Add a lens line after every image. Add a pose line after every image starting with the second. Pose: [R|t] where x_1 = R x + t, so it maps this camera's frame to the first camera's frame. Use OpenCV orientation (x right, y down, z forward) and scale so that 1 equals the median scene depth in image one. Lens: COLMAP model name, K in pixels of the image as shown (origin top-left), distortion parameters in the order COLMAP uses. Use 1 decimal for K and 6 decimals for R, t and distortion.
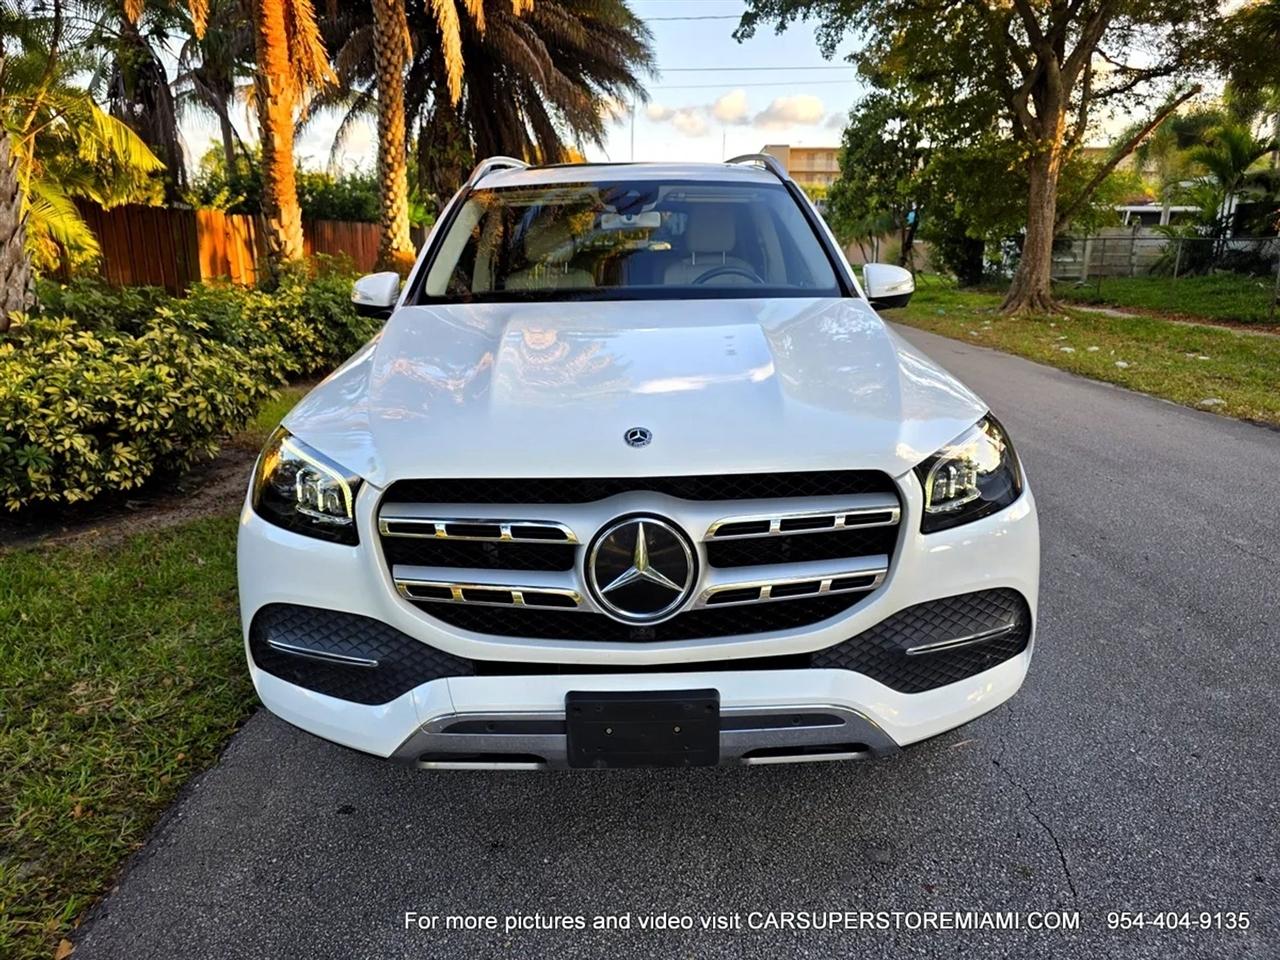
lens RADIAL K [[863.3, 0, 644.6], [0, 863.3, 473.3], [0, 0, 1]] dist [0.051937, -0.048827]
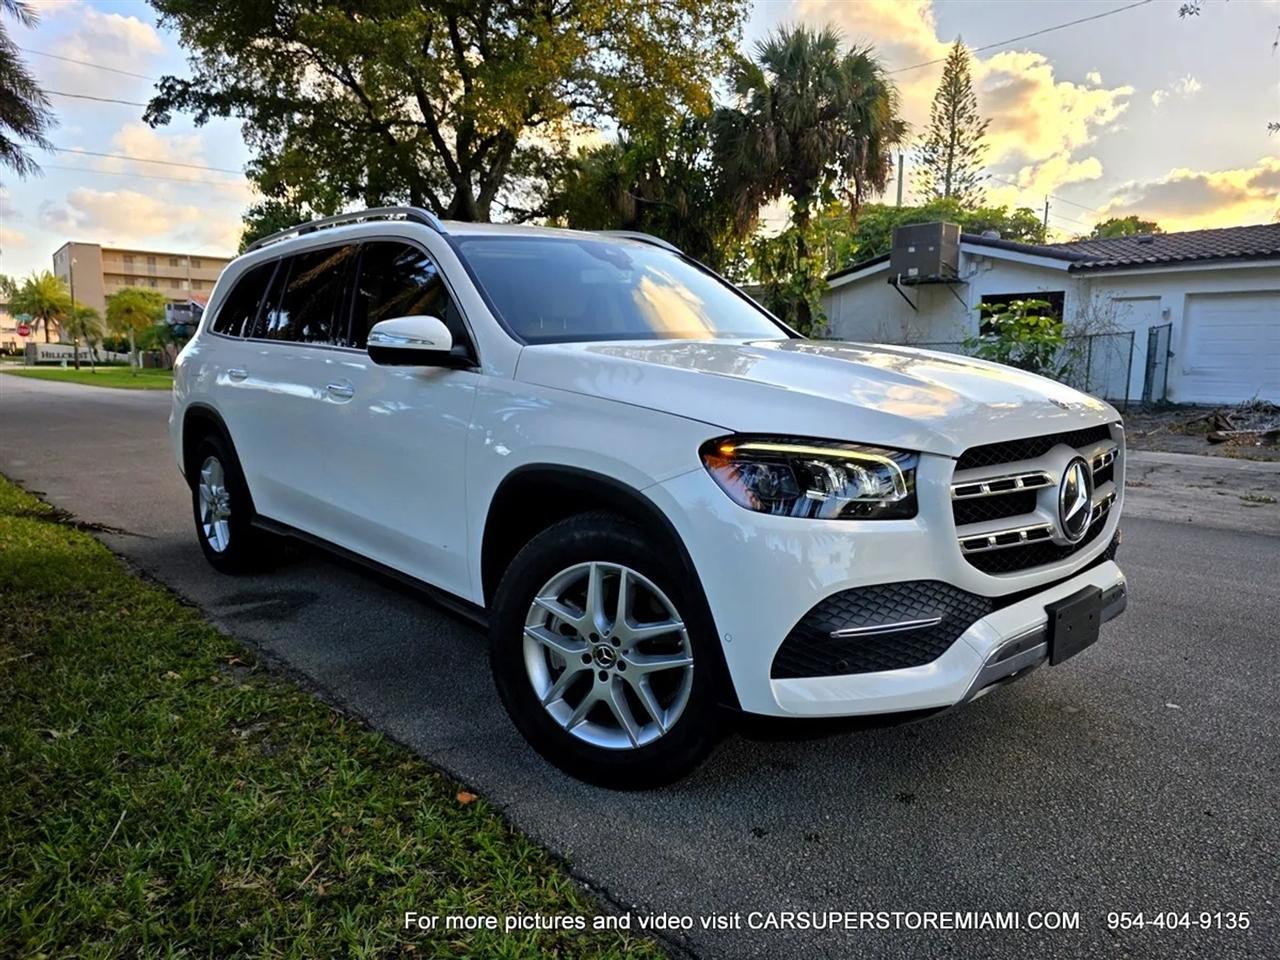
lens RADIAL K [[863.3, 0, 644.6], [0, 863.3, 473.3], [0, 0, 1]] dist [0.051937, -0.048827]
pose [[0.741453, -0.081504, 0.666036, -1.326688], [0.165083, 0.984244, -0.063332, 0.041028], [-0.650381, 0.156908, 0.743226, 0.385628]]
